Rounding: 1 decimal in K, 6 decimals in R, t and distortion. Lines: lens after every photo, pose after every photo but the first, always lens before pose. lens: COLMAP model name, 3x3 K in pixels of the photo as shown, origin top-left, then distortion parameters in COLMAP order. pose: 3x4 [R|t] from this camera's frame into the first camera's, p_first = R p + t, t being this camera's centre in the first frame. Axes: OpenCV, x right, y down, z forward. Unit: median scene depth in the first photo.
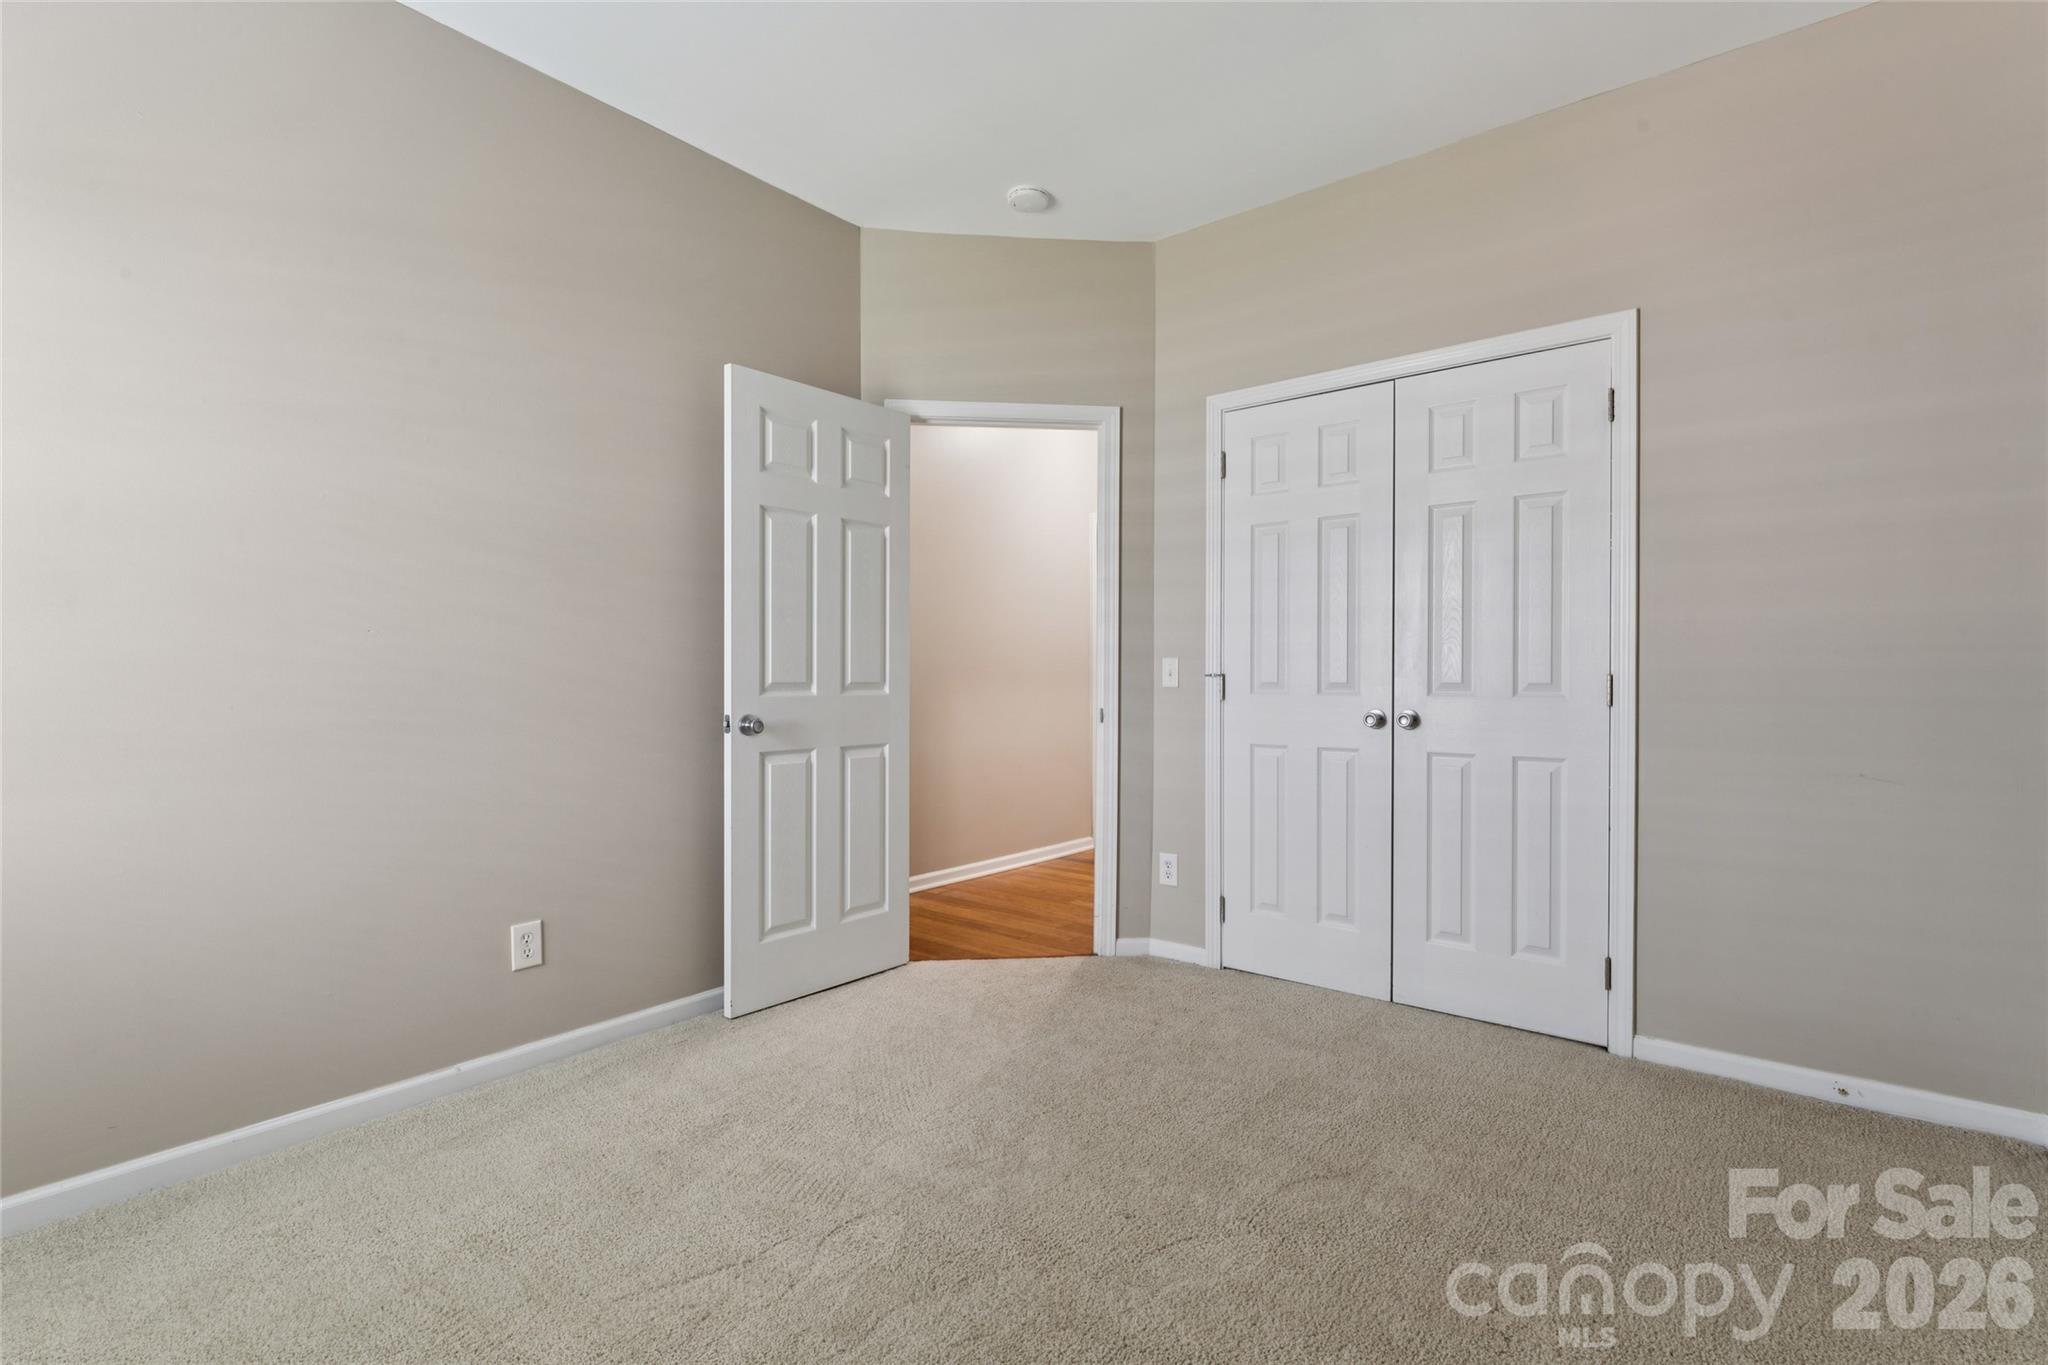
lens RADIAL K [[950.6, 0, 1045.8], [0, 950.6, 678.0], [0, 0, 1]] dist [0.000581, -0.000745]
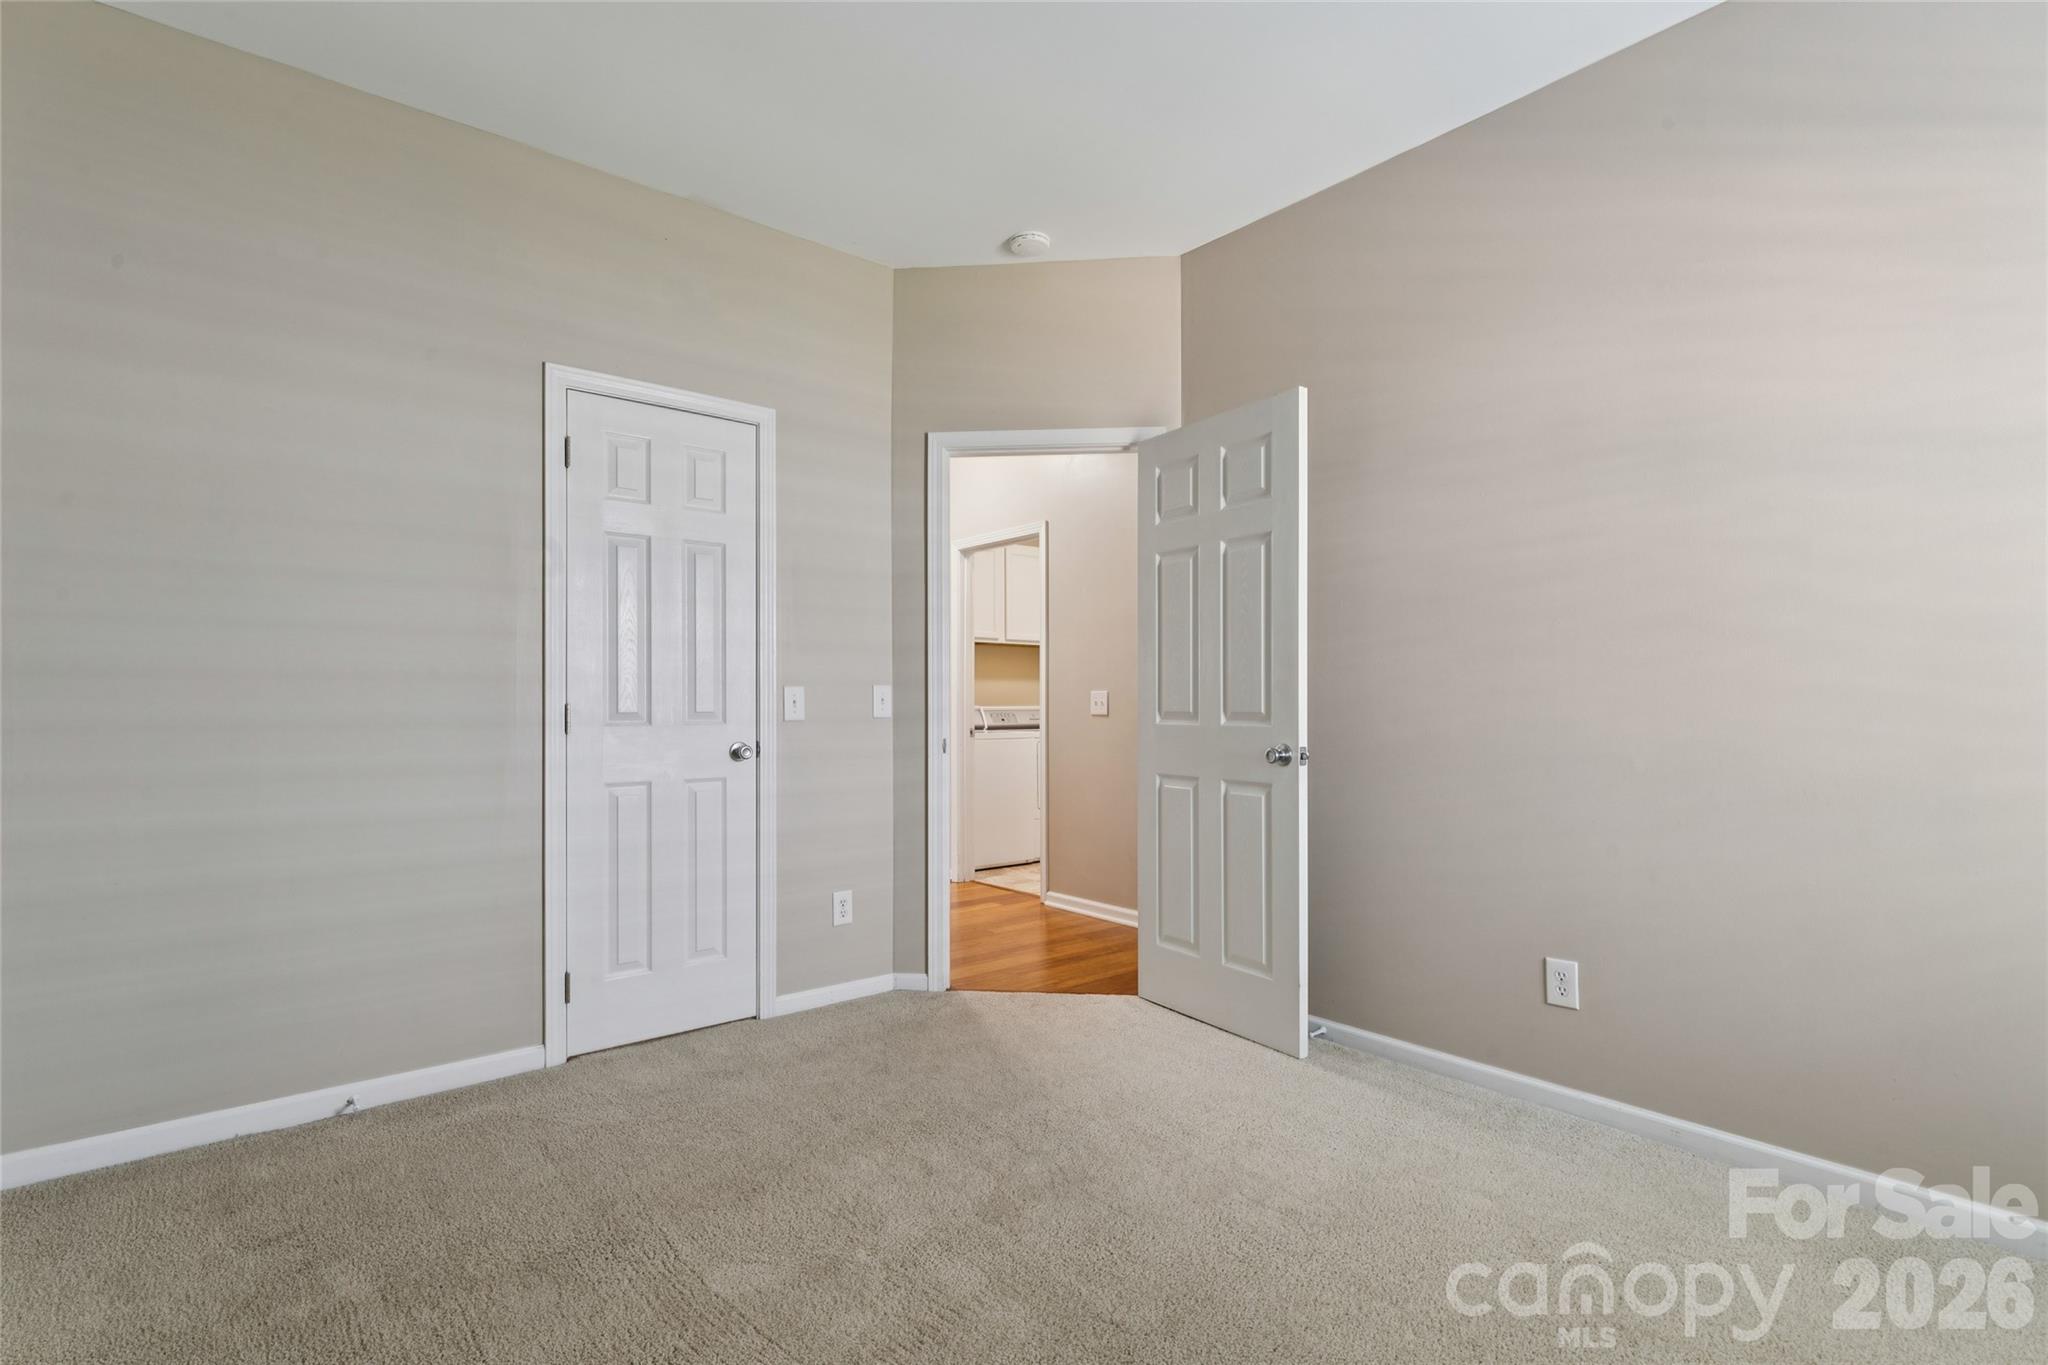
lens RADIAL K [[950.6, 0, 1039.5], [0, 950.6, 692.0], [0, 0, 1]] dist [0.000581, -0.000745]
pose [[0.209526, 0.011021, 0.977741, -0.578693], [0.005450, 0.999908, -0.012439, -0.002007], [-0.977788, 0.007935, 0.209447, 0.457974]]
